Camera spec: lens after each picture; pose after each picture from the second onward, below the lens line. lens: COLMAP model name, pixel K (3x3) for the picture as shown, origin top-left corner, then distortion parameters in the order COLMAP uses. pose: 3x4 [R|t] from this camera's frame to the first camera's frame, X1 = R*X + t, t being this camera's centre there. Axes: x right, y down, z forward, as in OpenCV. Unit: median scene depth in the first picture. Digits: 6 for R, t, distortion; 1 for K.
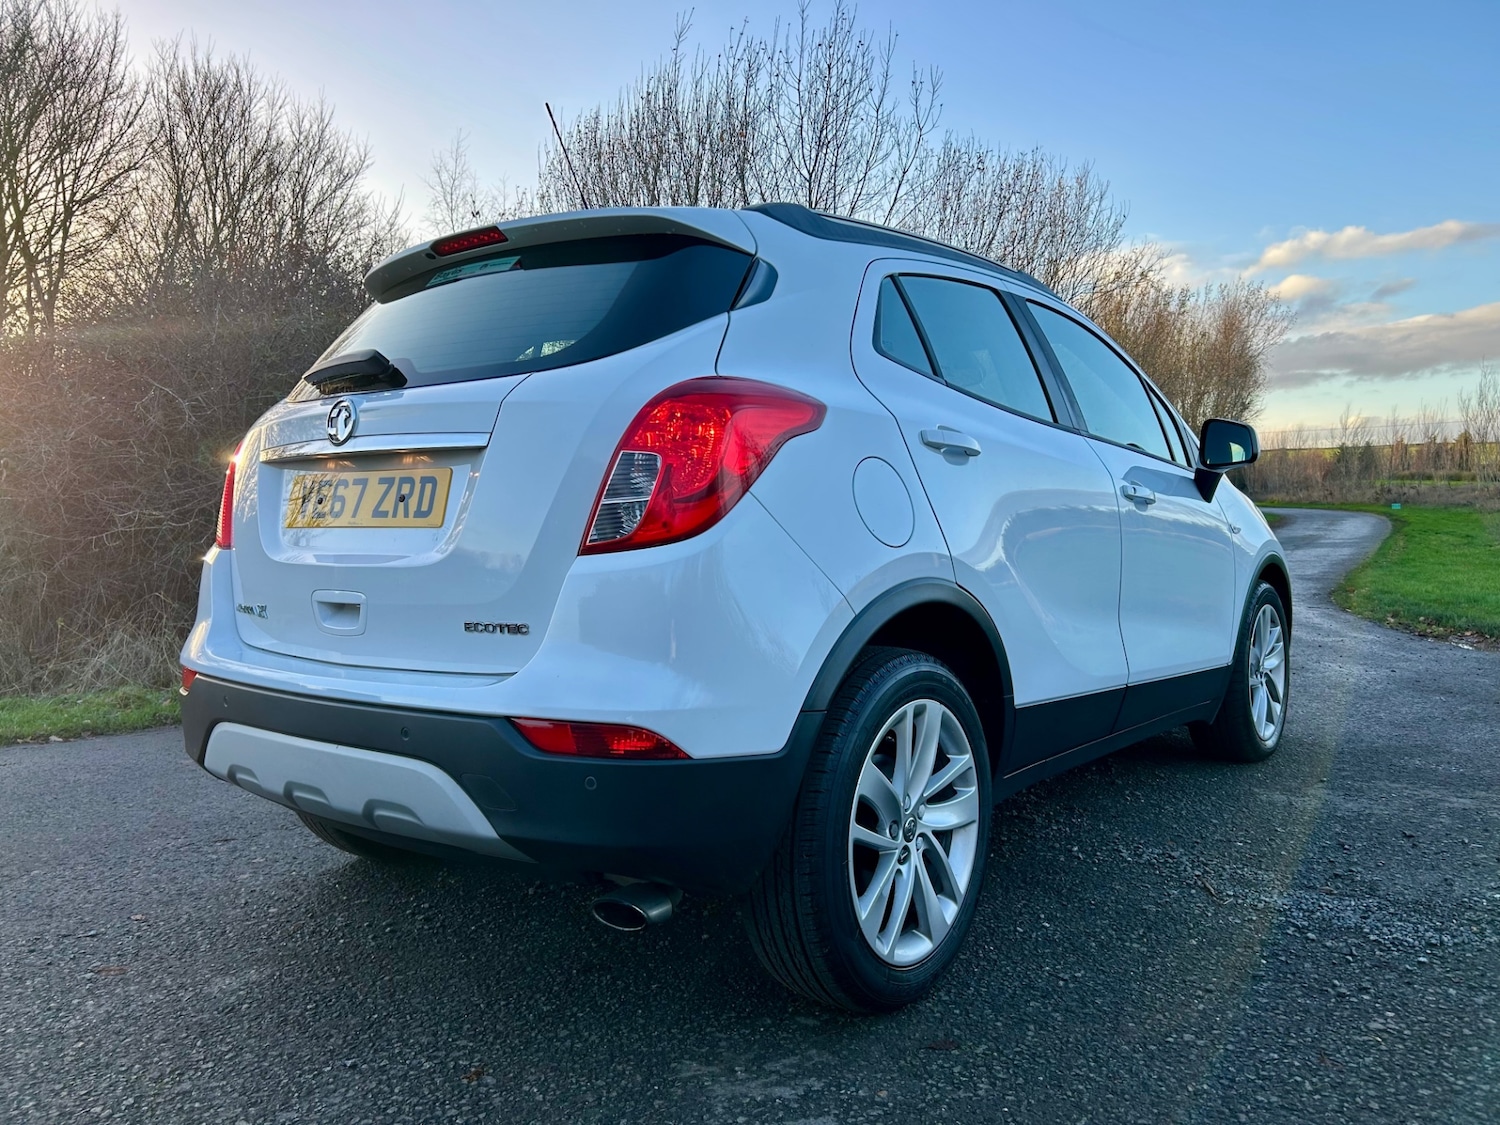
lens RADIAL K [[1127.9, 0, 742.5], [0, 1127.9, 537.1], [0, 0, 1]] dist [0.061633, -0.066363]
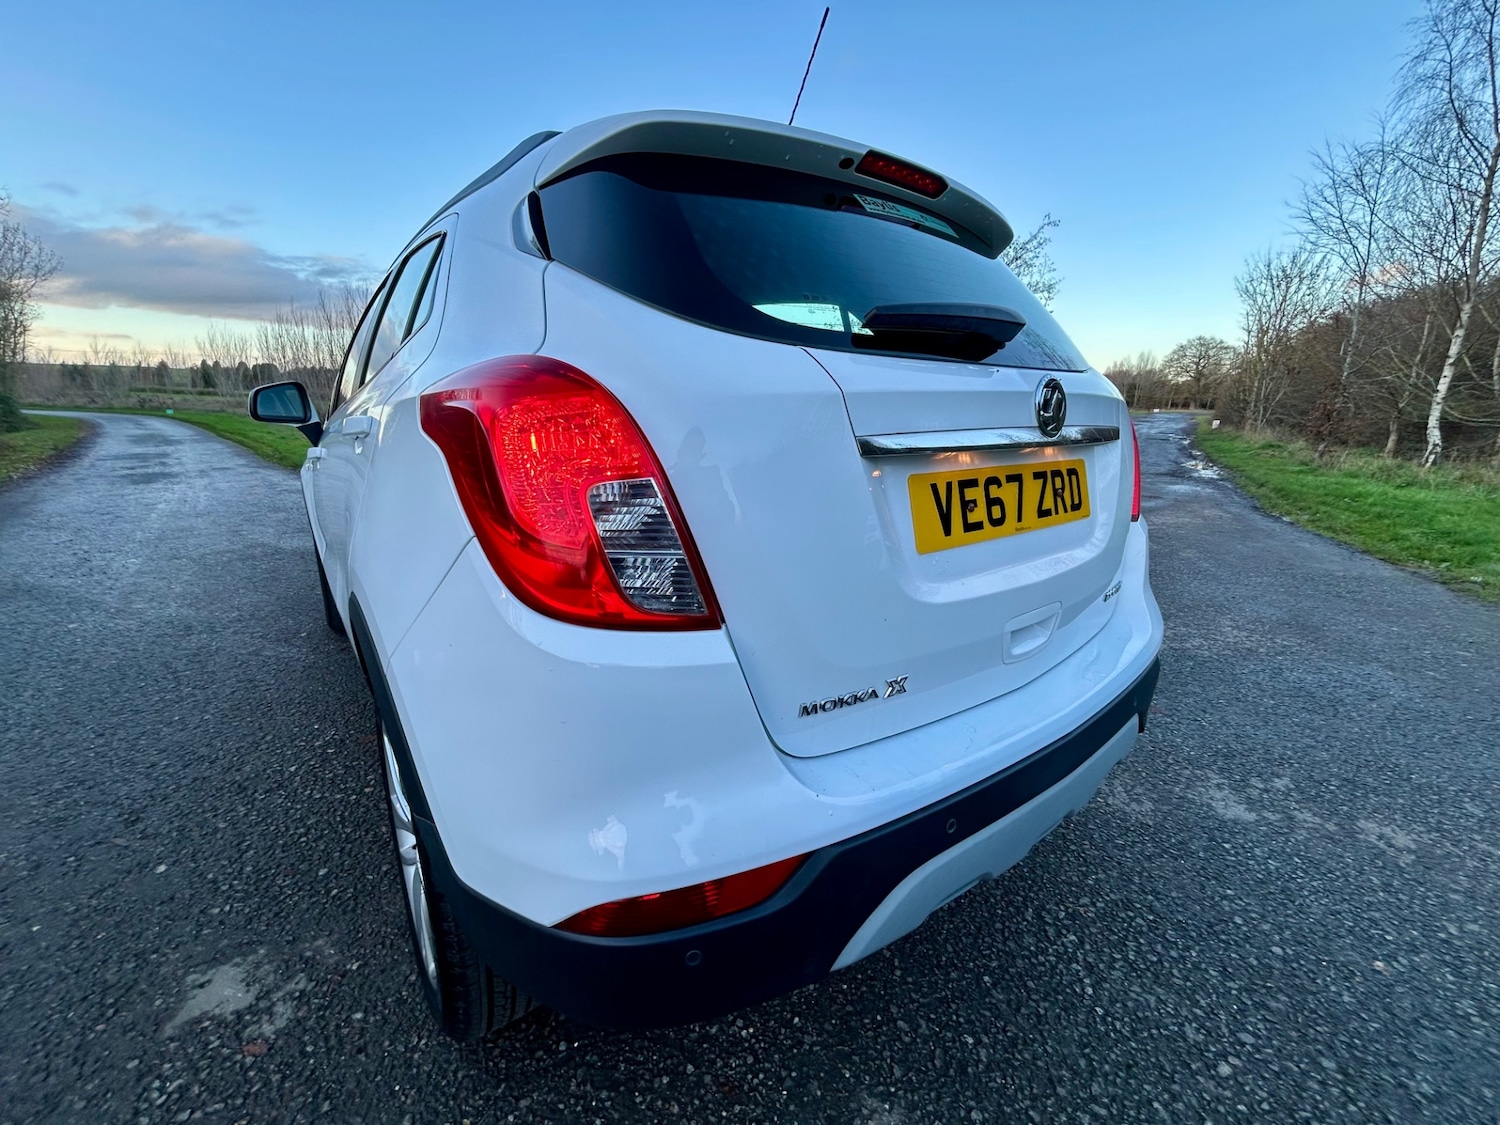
lens RADIAL K [[601.5, 0, 745.4], [0, 601.5, 556.9], [0, 0, 1]] dist [0.004182, -0.000324]
pose [[0.256236, -0.213733, 0.942688, -0.805114], [0.012022, 0.975877, 0.217989, -0.089781], [-0.966540, -0.044523, 0.252624, 1.060040]]
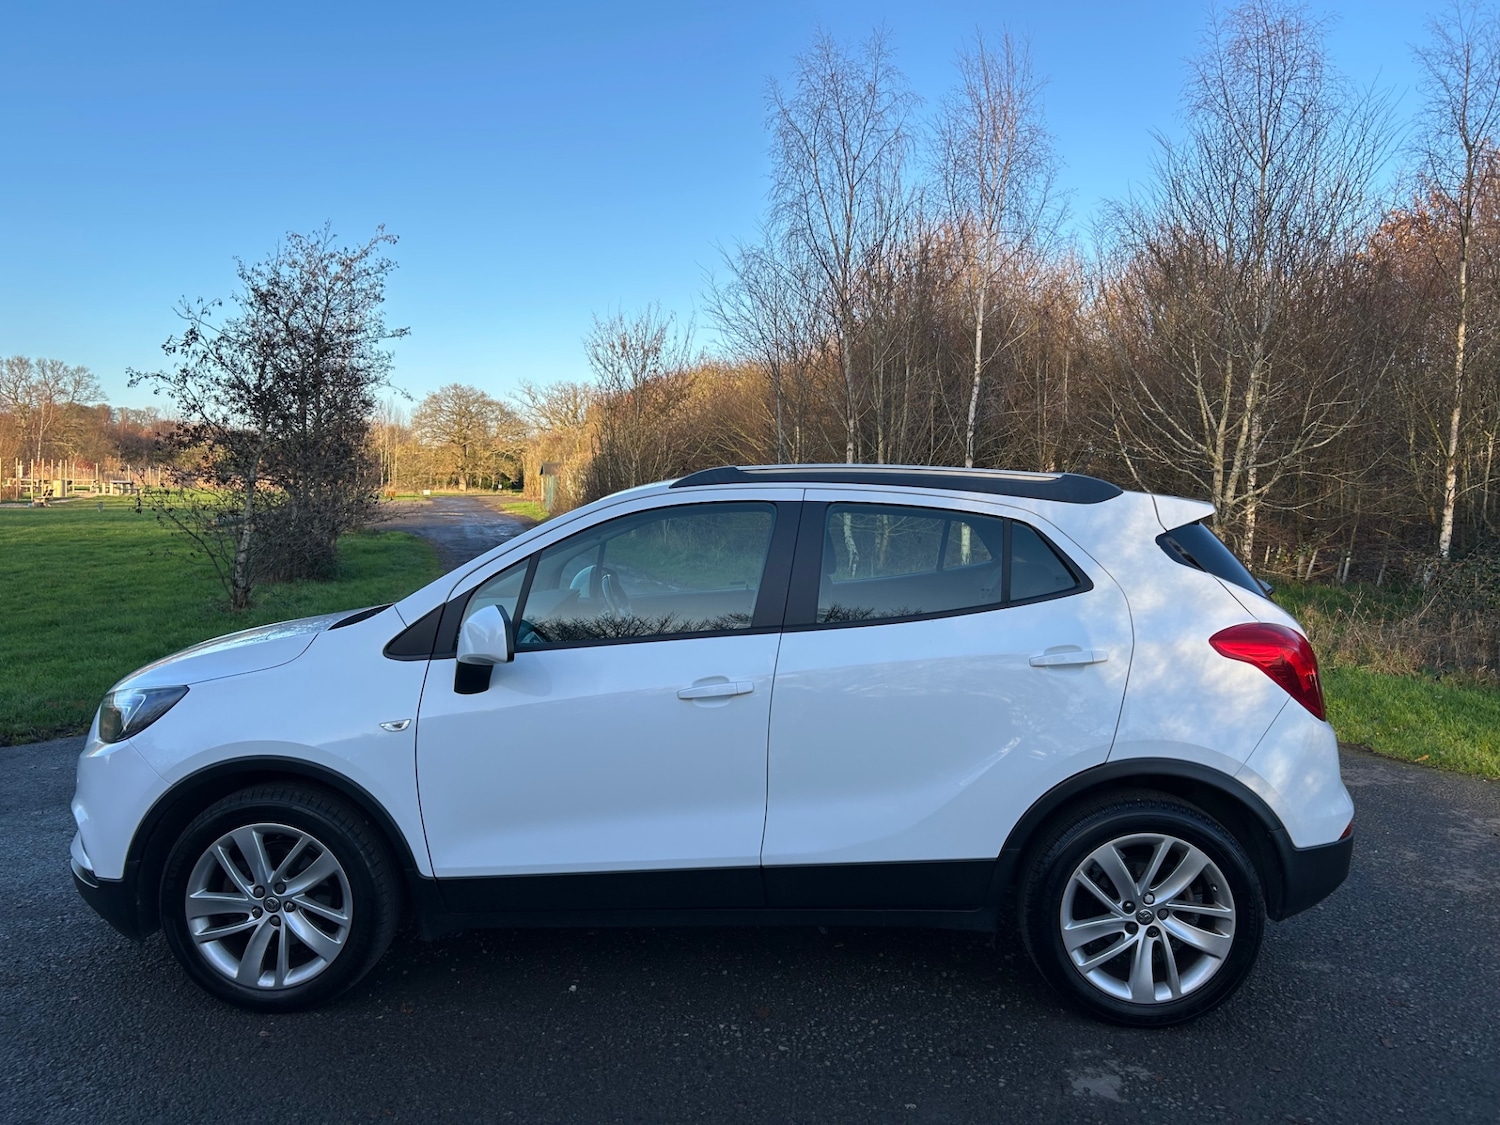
lens RADIAL K [[1134.2, 0, 725.6], [0, 1134.2, 561.5], [0, 0, 1]] dist [0.003042, 0.000363]
pose [[-0.574829, -0.041040, 0.817244, -1.316112], [0.015098, 0.998039, 0.060739, -0.308532], [-0.818134, 0.047254, -0.573082, 2.708876]]
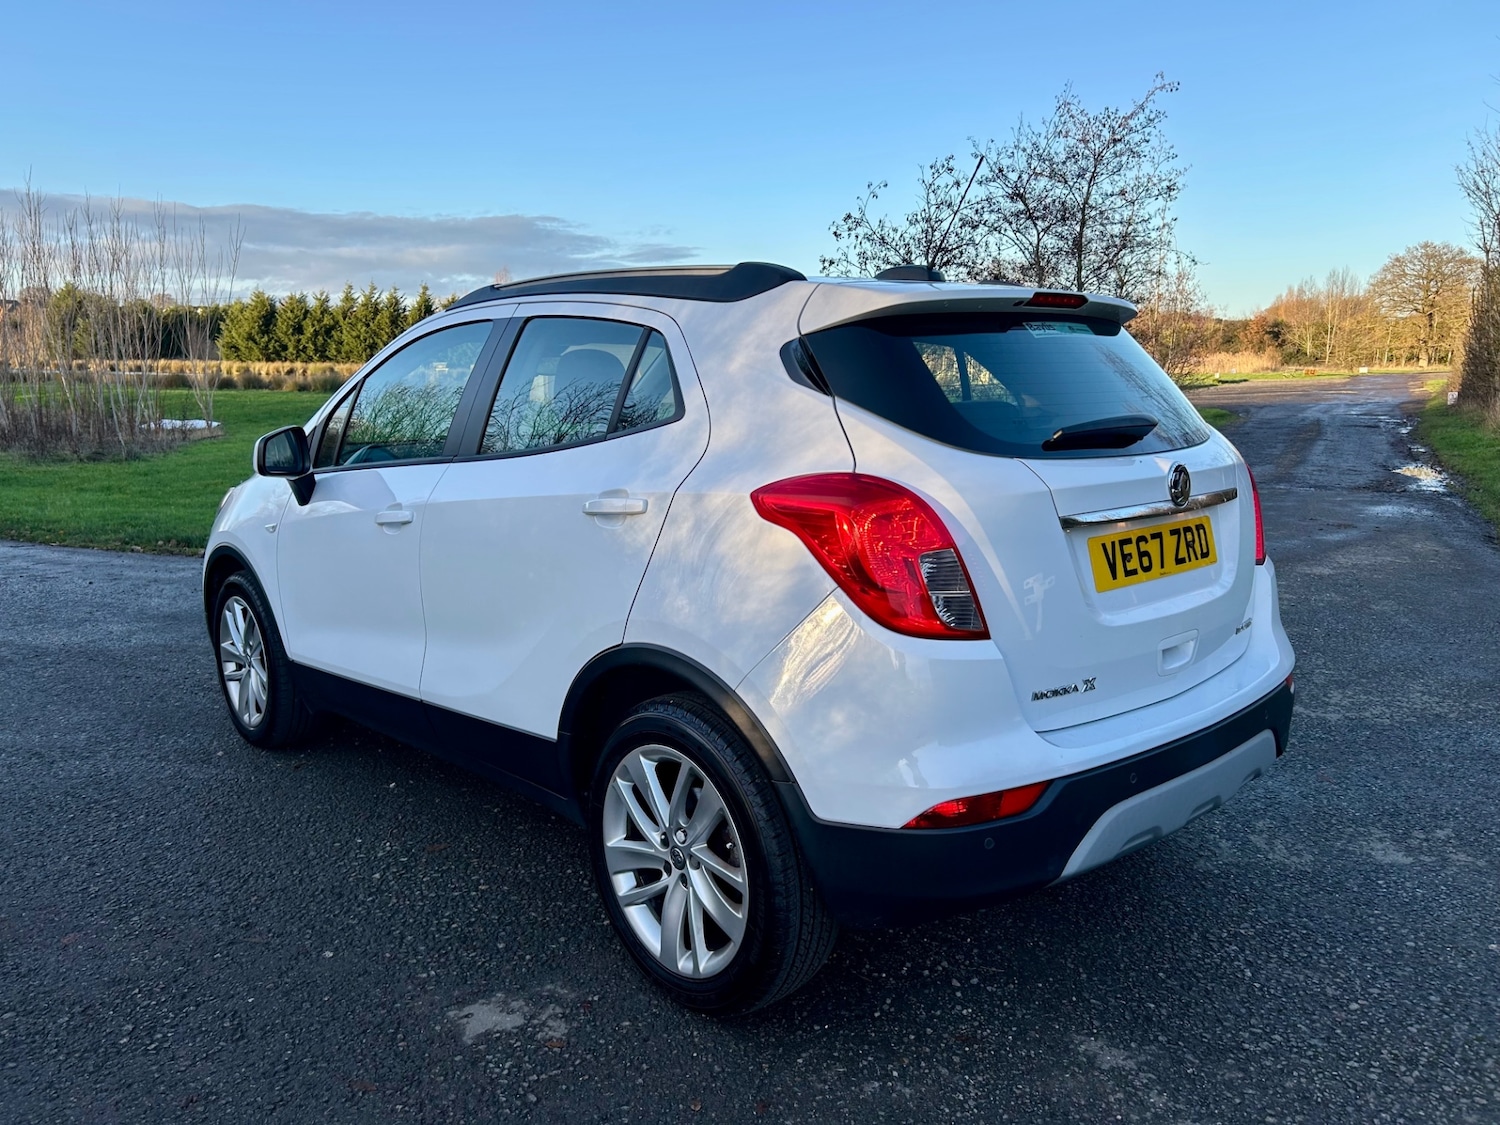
lens RADIAL K [[1127.3, 0, 747.6], [0, 1127.3, 553.9], [0, 0, 1]] dist [0.045791, -0.039699]
pose [[0.165501, -0.139507, 0.976293, -1.465359], [0.029561, 0.990201, 0.136484, -0.191306], [-0.985767, 0.006272, 0.168003, 1.189356]]
